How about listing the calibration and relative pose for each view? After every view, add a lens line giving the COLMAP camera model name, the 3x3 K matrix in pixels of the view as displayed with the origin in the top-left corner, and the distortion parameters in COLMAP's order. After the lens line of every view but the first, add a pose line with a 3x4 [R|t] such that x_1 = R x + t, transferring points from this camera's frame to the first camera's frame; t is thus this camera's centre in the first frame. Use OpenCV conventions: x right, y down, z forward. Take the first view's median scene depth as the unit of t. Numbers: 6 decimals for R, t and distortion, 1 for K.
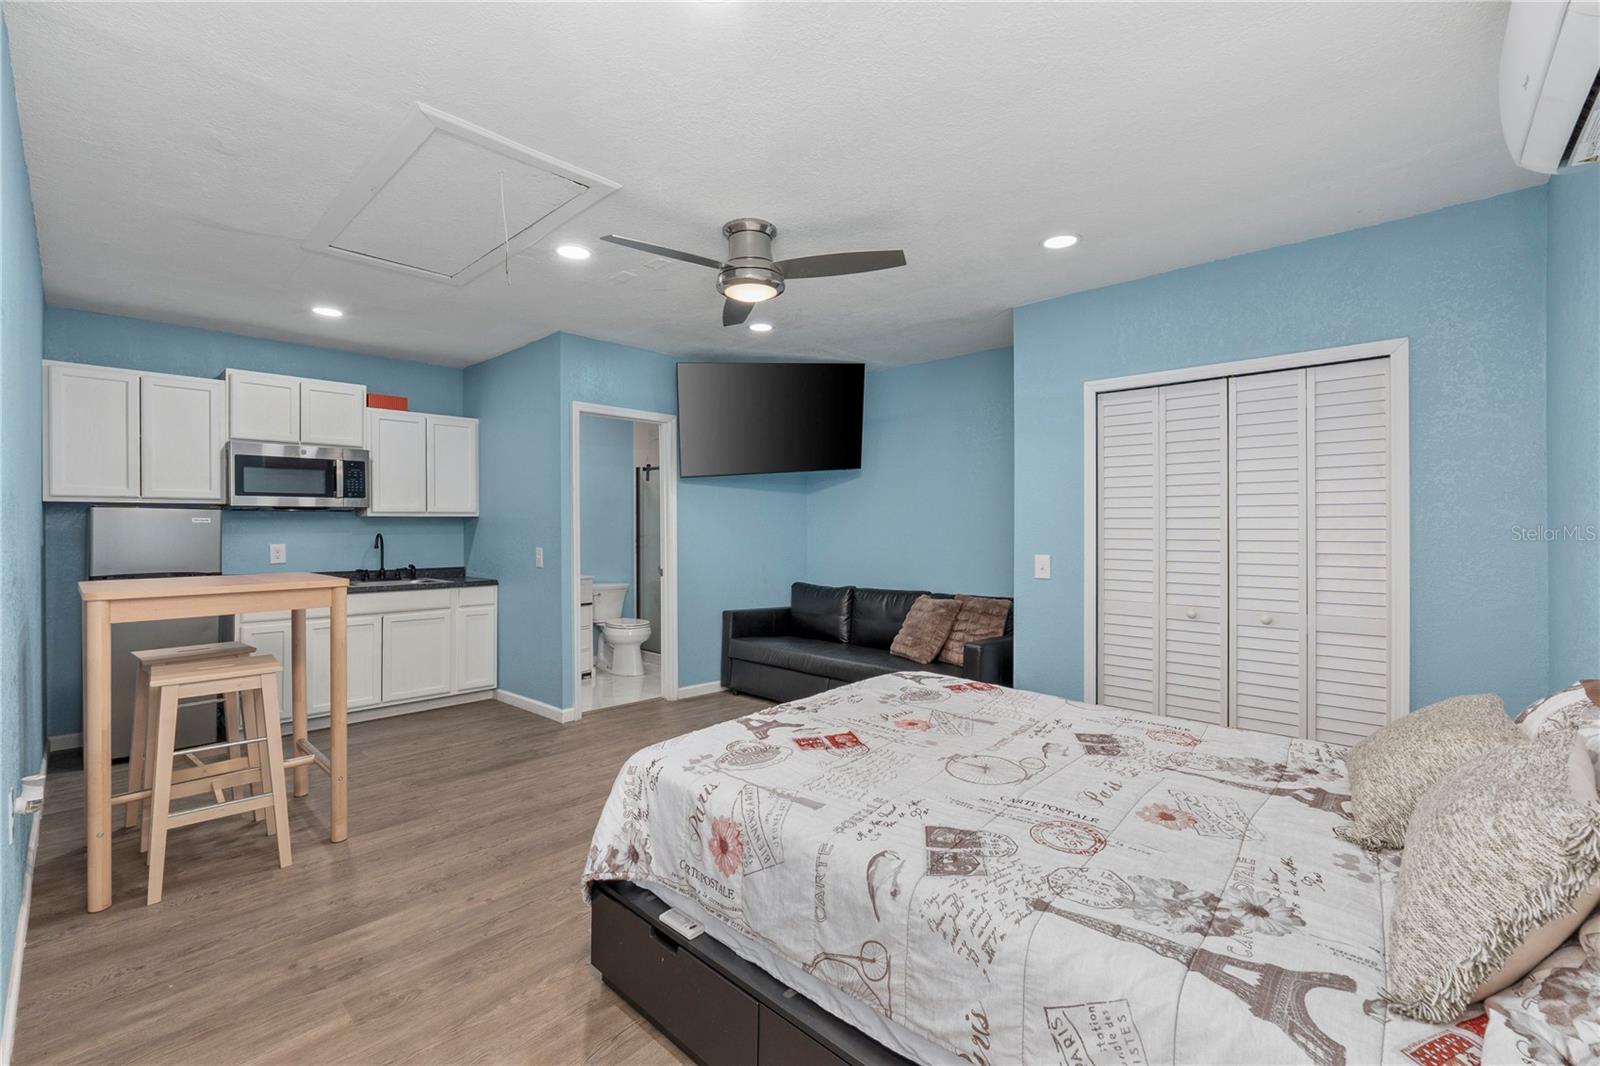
lens RADIAL K [[673.0, 0, 808.0], [0, 673.0, 526.3], [0, 0, 1]] dist [-0.004806, 0.000340]
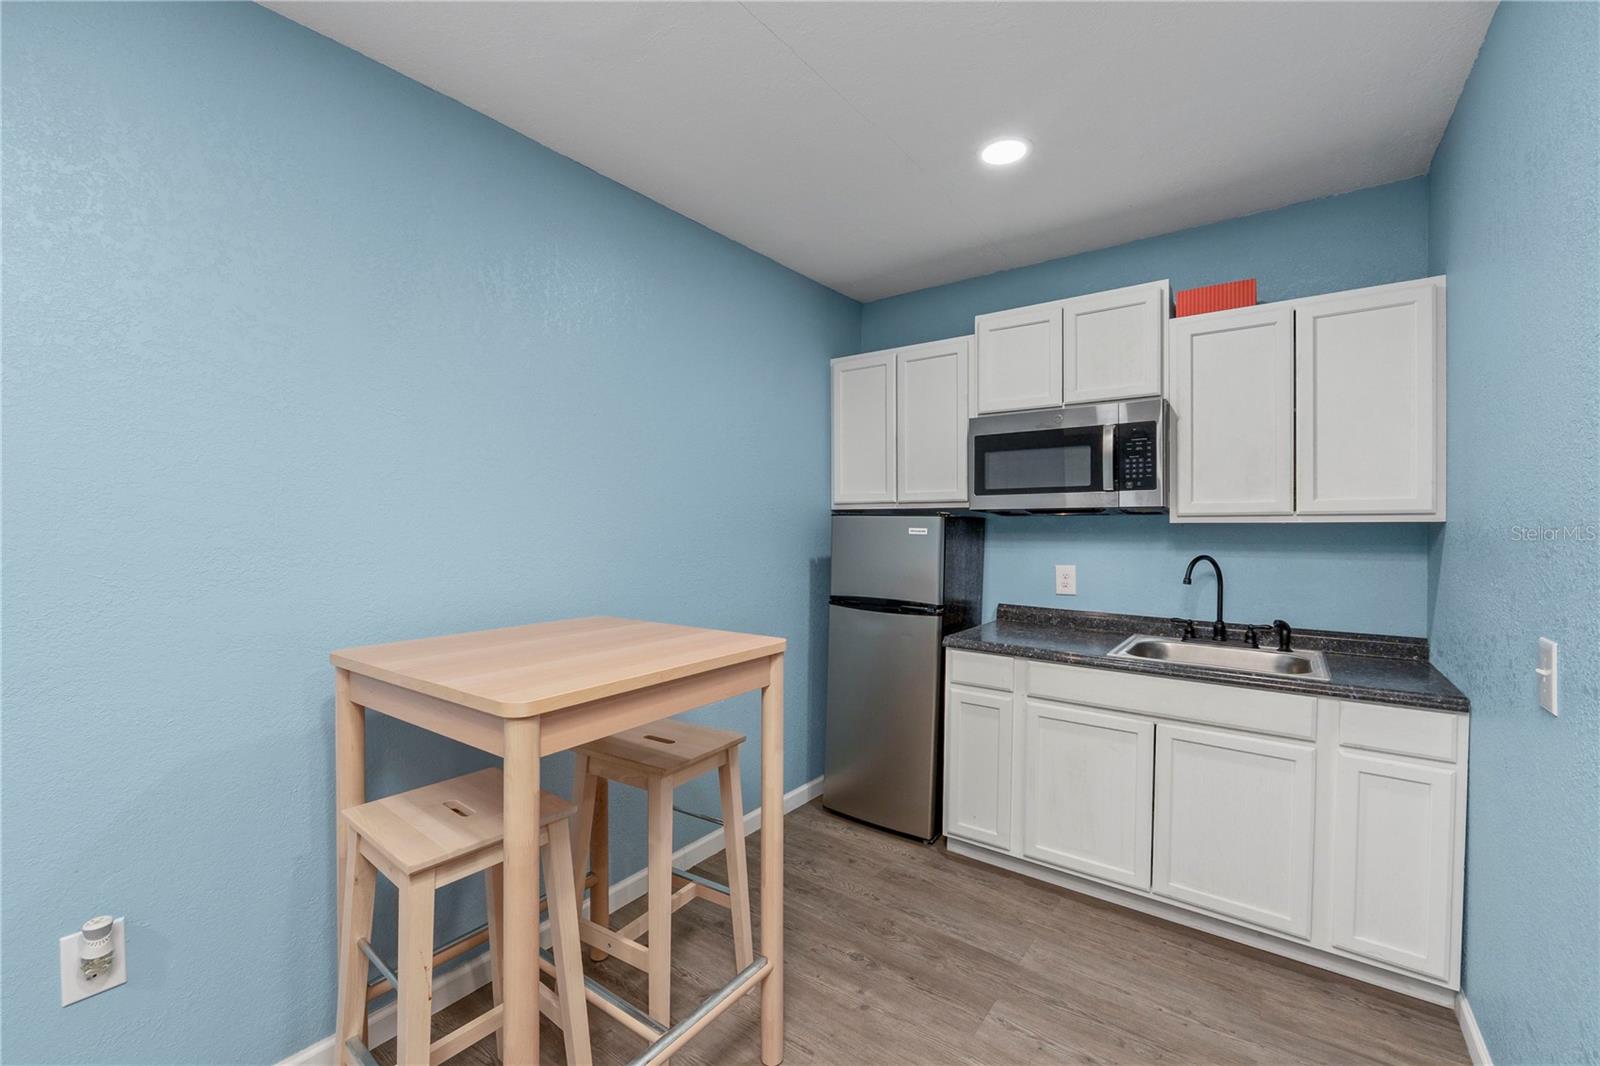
lens RADIAL K [[673.0, 0, 794.9], [0, 673.0, 530.7], [0, 0, 1]] dist [-0.004806, 0.000340]
pose [[0.113716, 0.012542, -0.993434, -0.189506], [-0.002379, 0.999921, 0.012351, -0.017873], [0.993510, 0.000959, 0.113737, 0.774174]]
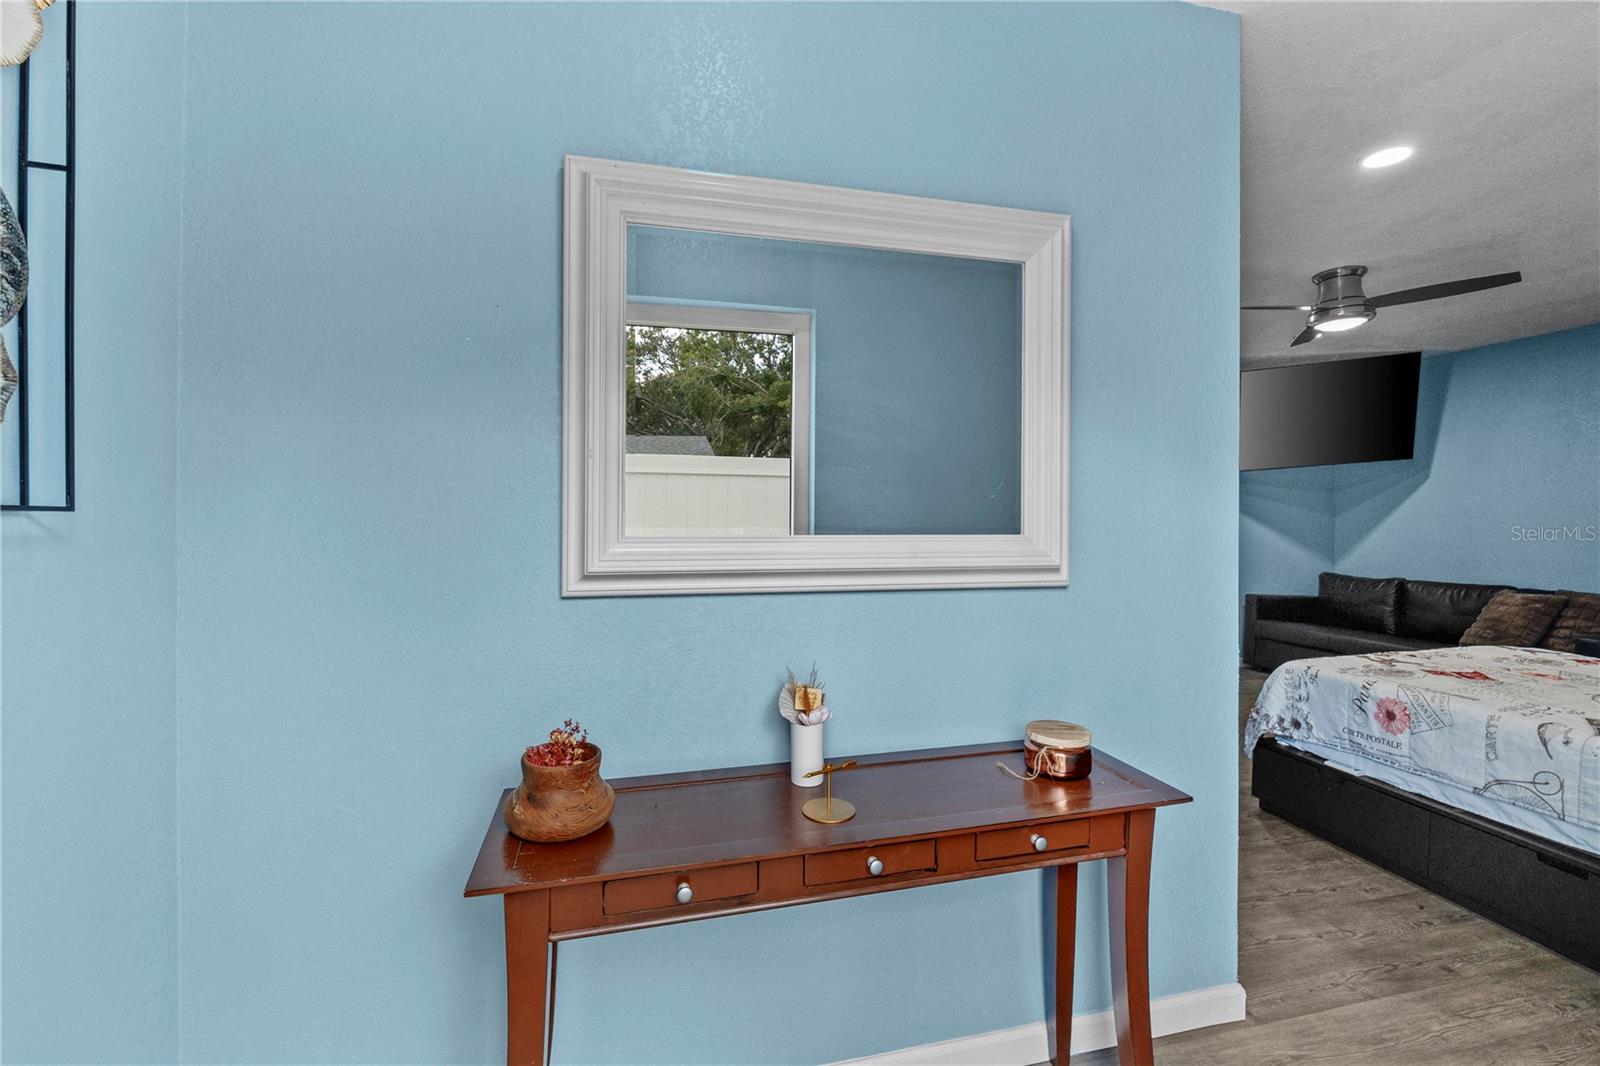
lens RADIAL K [[673.0, 0, 810.9], [0, 673.0, 519.8], [0, 0, 1]] dist [-0.004806, 0.000340]
pose [[0.833983, 0.007109, -0.551744, -0.155616], [-0.007772, 0.999969, 0.001138, 0.012646], [0.551735, 0.003339, 0.834013, -0.409772]]
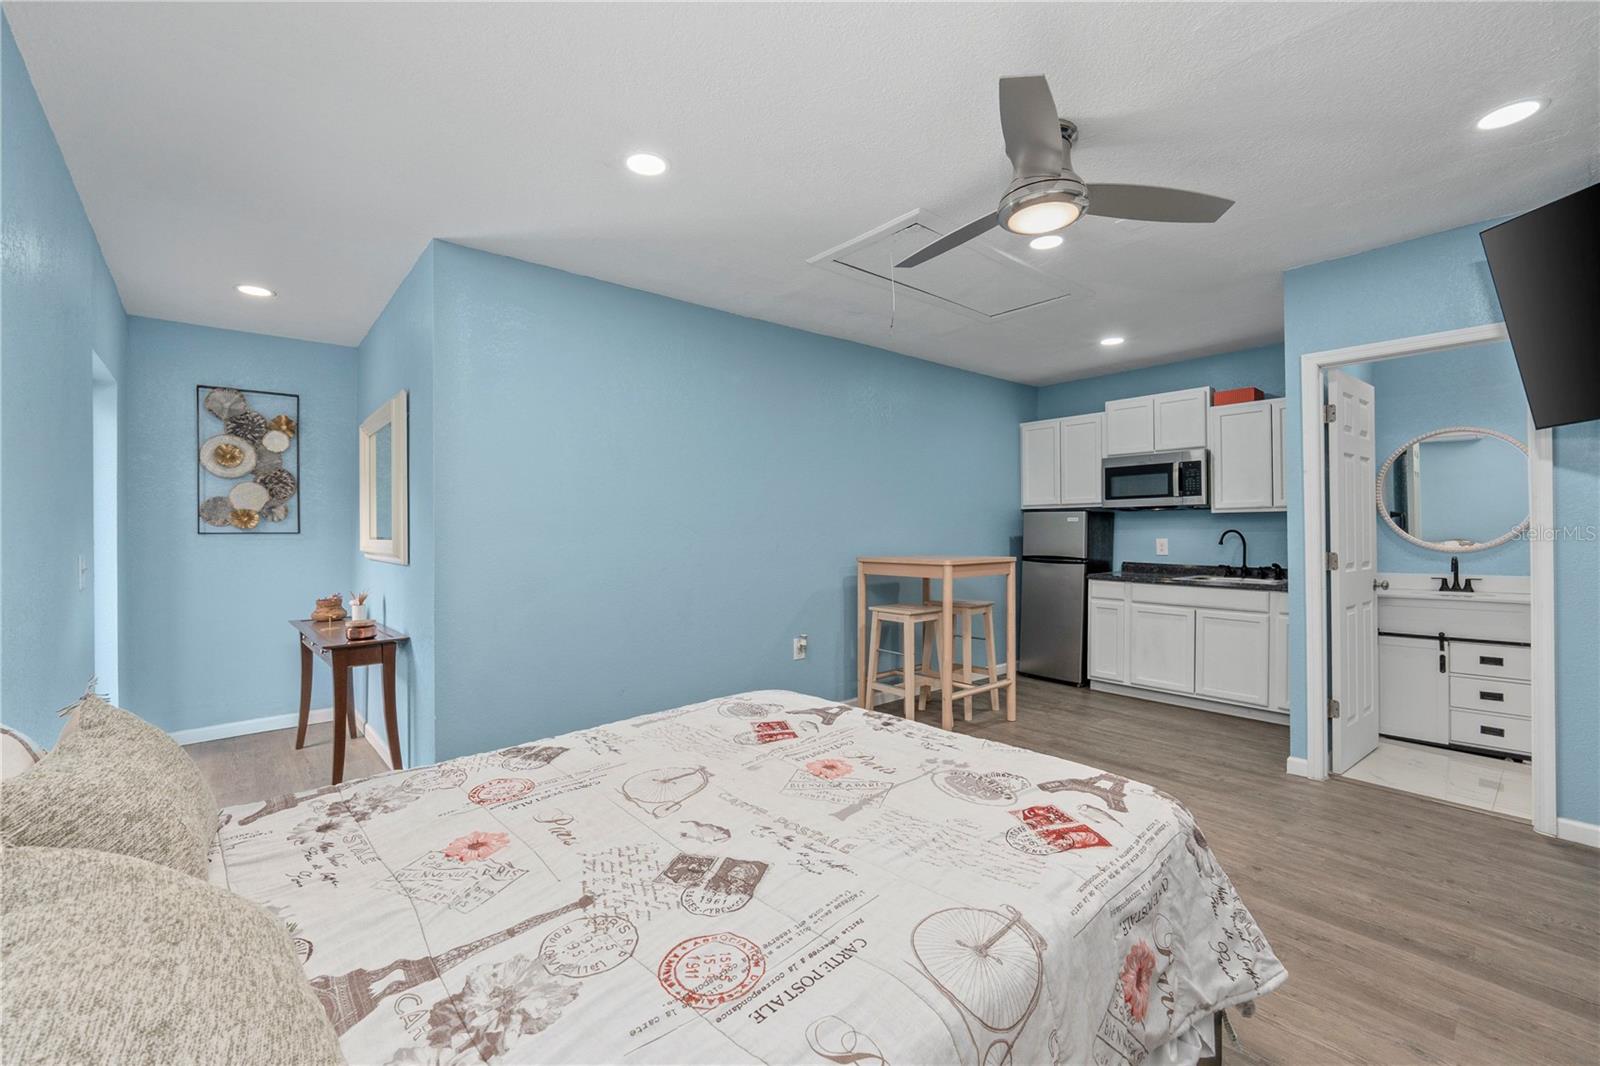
lens RADIAL K [[673.0, 0, 799.1], [0, 673.0, 532.3], [0, 0, 1]] dist [-0.004806, 0.000340]
pose [[-0.107359, 0.005759, -0.994204, 0.524008], [0.004994, 0.999974, 0.005253, 0.007257], [0.994208, -0.004401, -0.107385, 0.582017]]
